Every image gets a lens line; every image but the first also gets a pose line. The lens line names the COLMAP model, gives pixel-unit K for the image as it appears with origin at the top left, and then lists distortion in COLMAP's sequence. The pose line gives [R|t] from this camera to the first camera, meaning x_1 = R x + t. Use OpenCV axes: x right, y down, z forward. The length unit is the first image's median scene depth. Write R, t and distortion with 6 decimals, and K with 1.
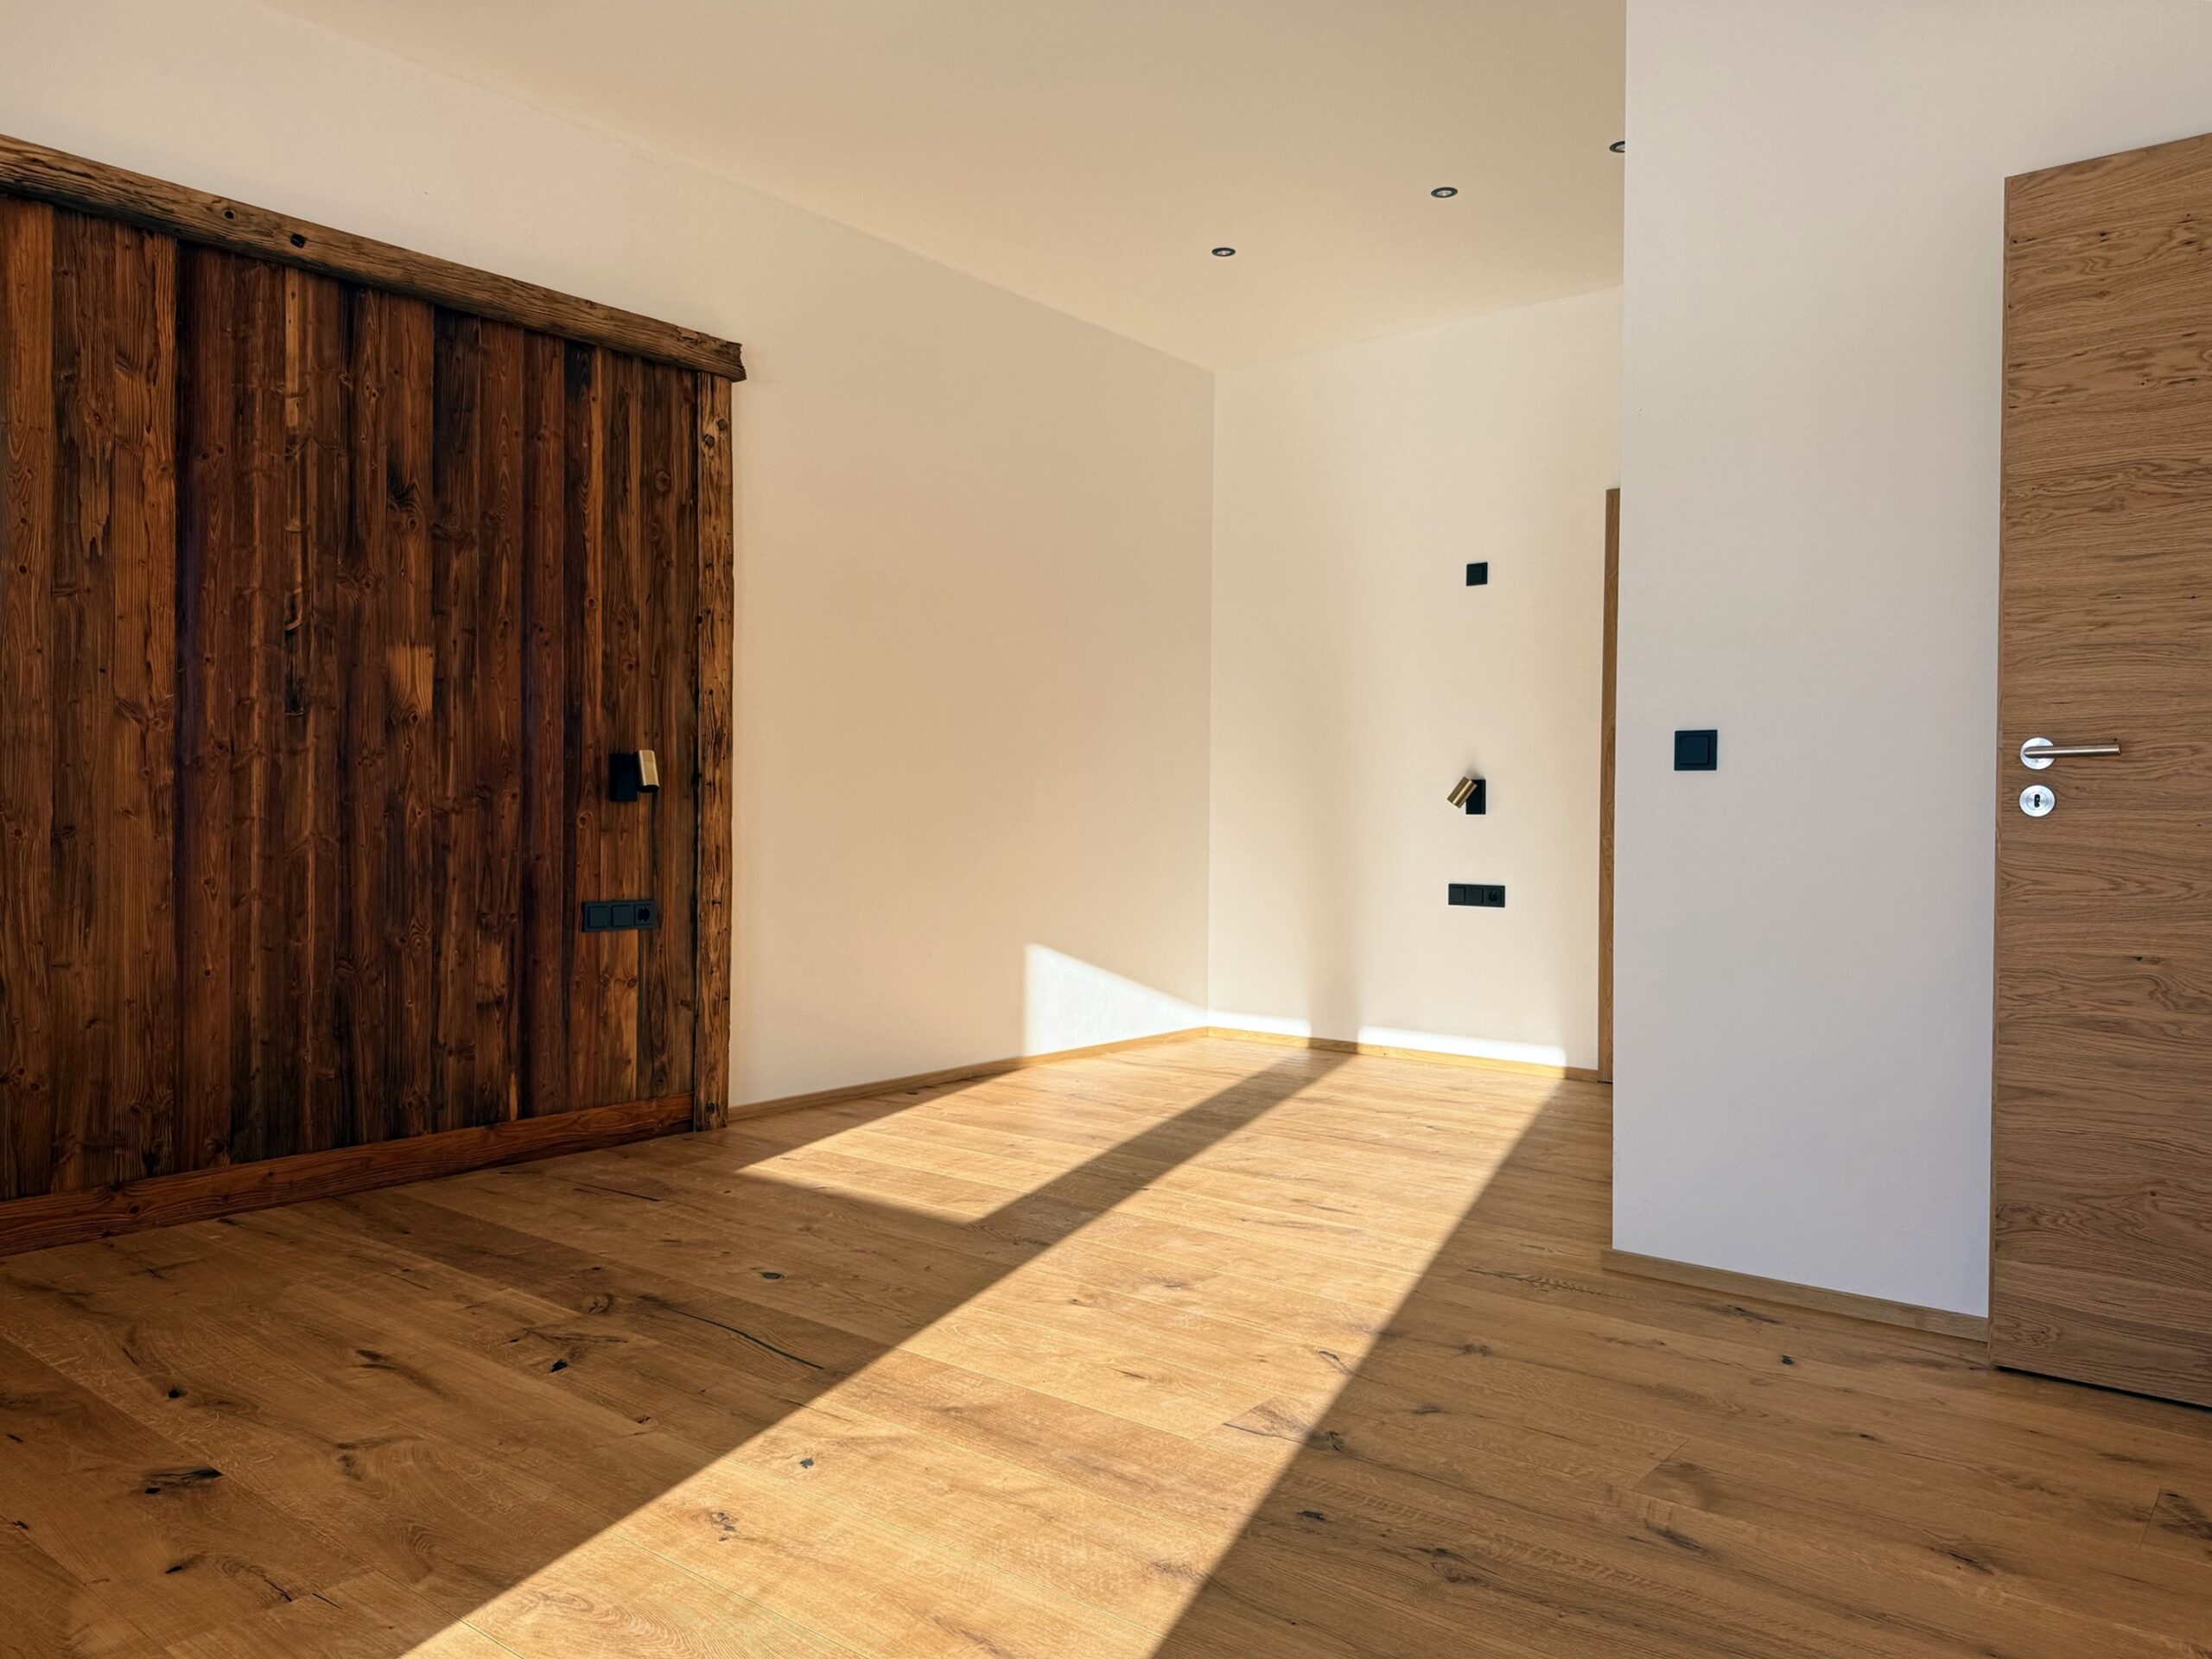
lens RADIAL K [[1569.8, 0, 1106.0], [0, 1569.8, 829.5], [0, 0, 1]] dist [0.117236, -0.146559]
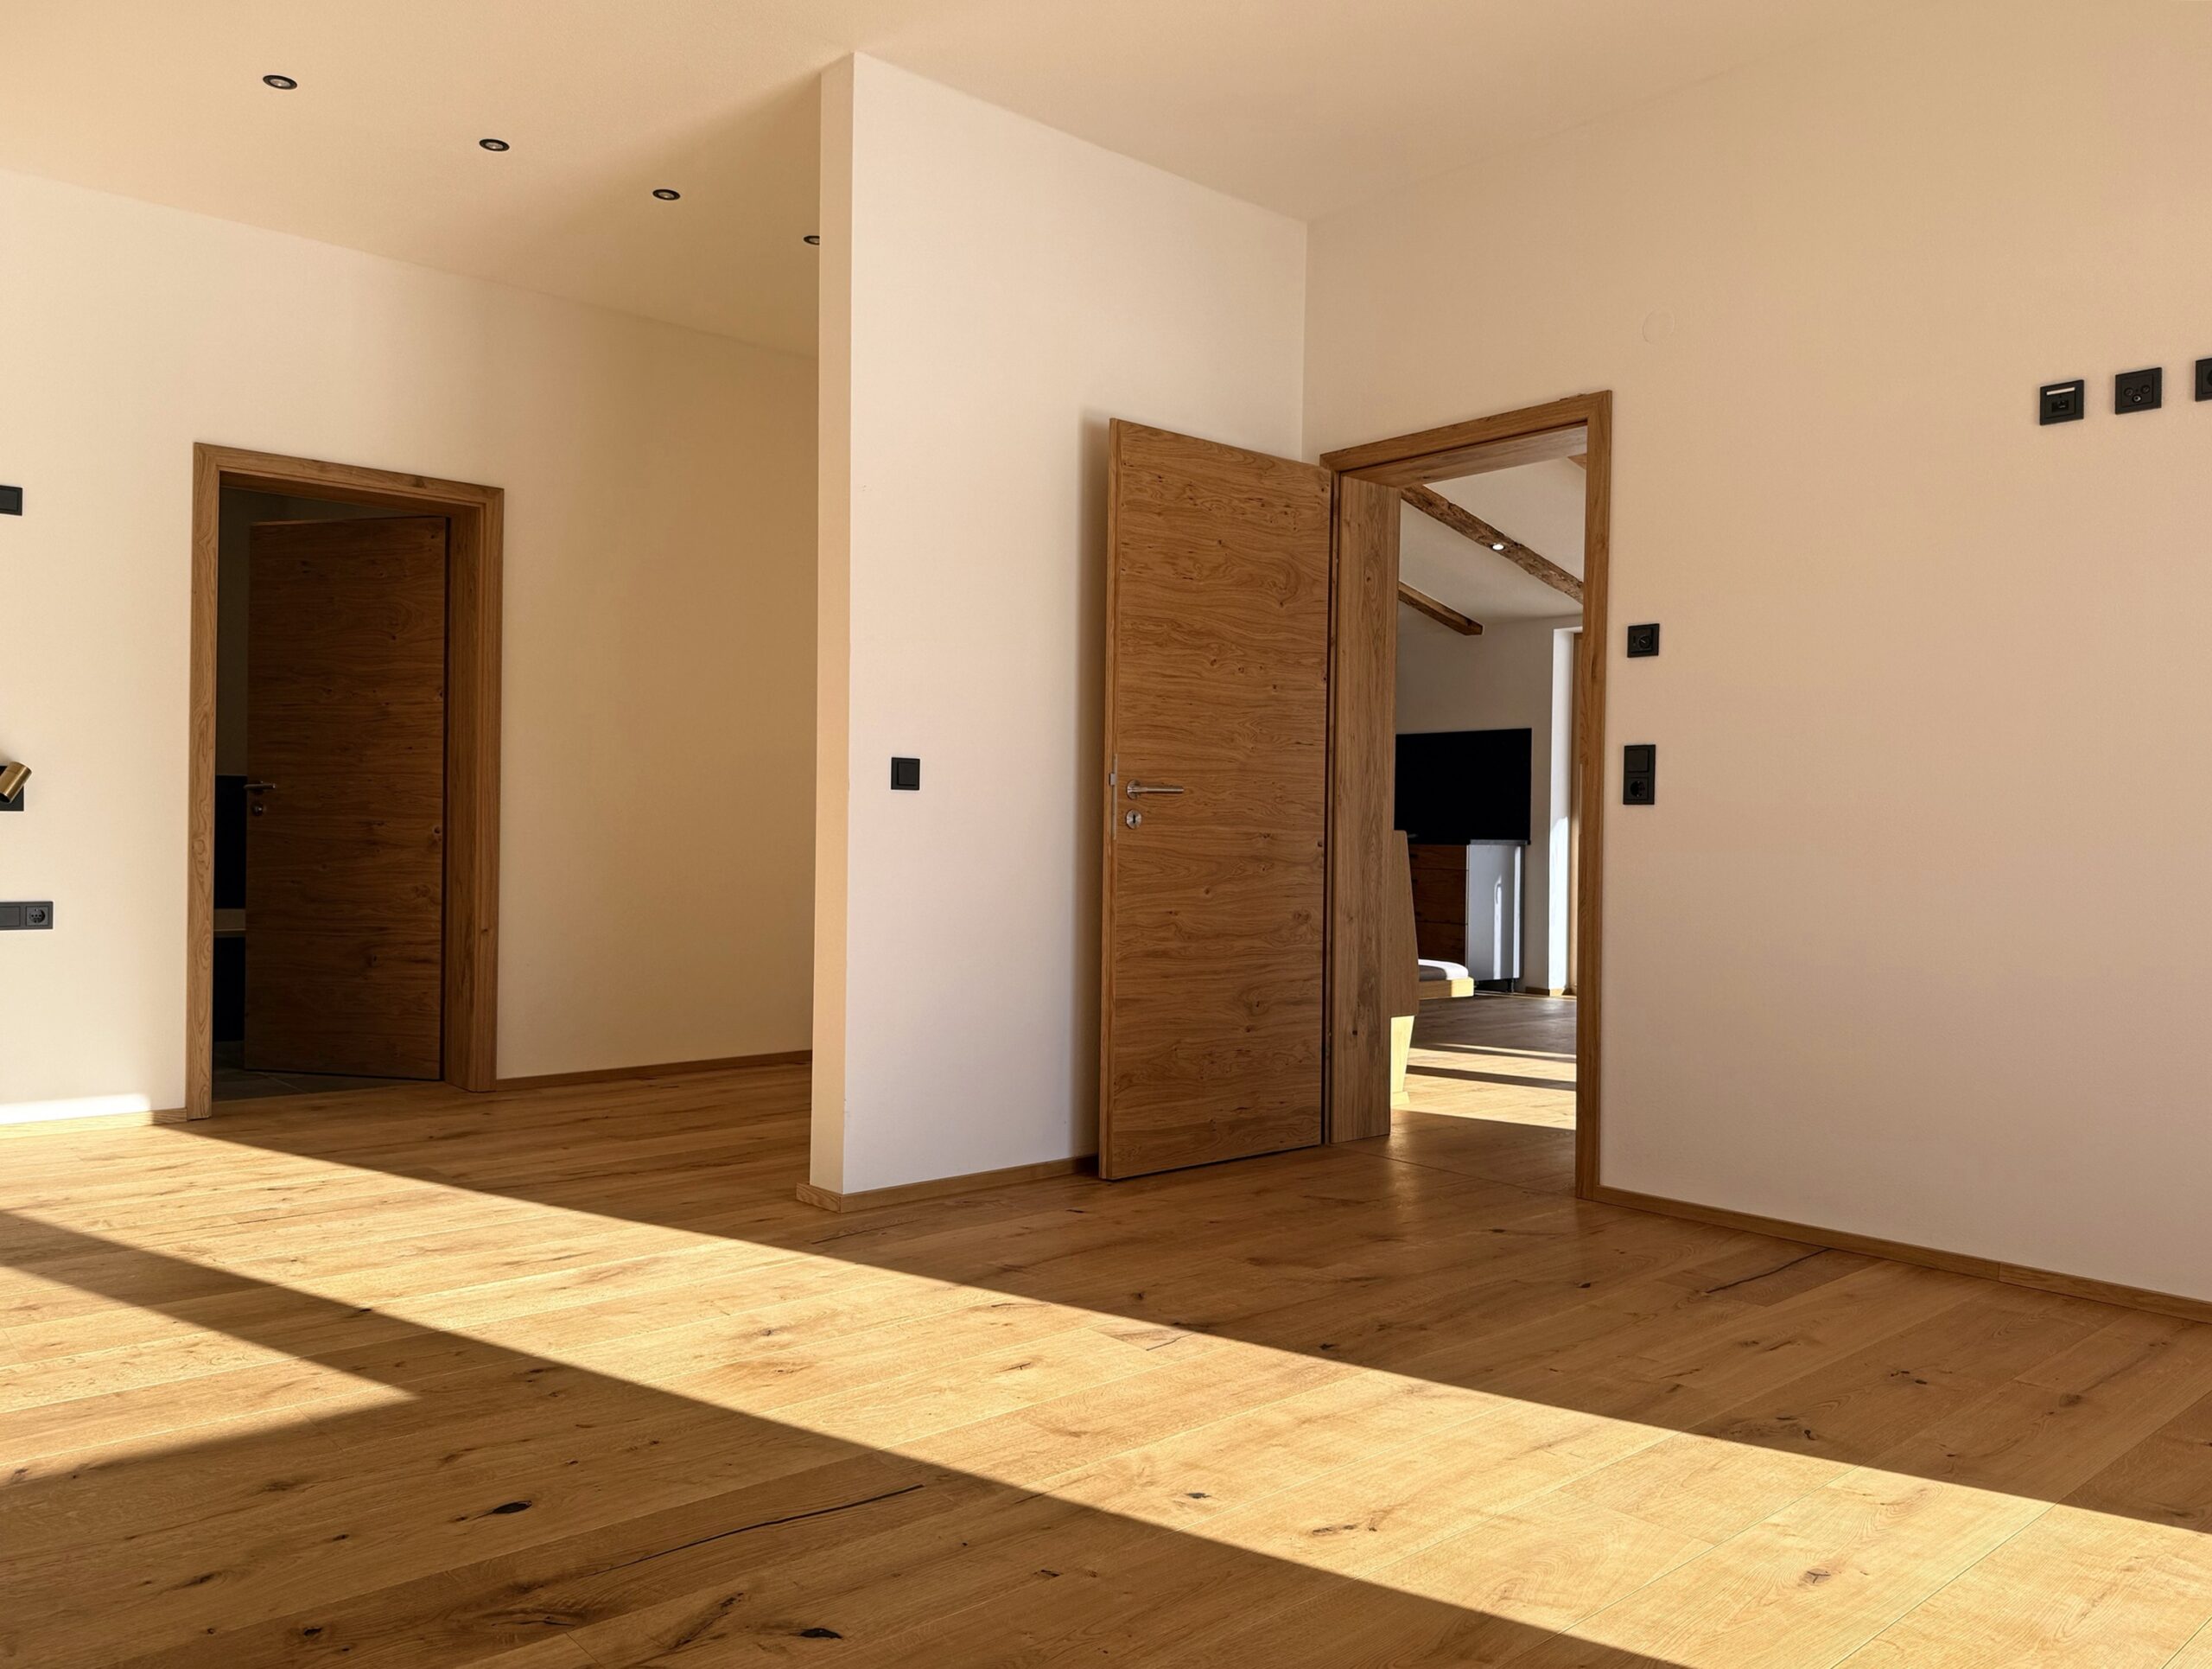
lens RADIAL K [[1570.1, 0, 1106.0], [0, 1570.1, 834.5], [0, 0, 1]] dist [0.117236, -0.146559]
pose [[0.189145, -0.007515, 0.981920, -0.997677], [-0.004952, 0.999951, 0.008607, -0.016471], [-0.981937, -0.006491, 0.189099, 0.749160]]
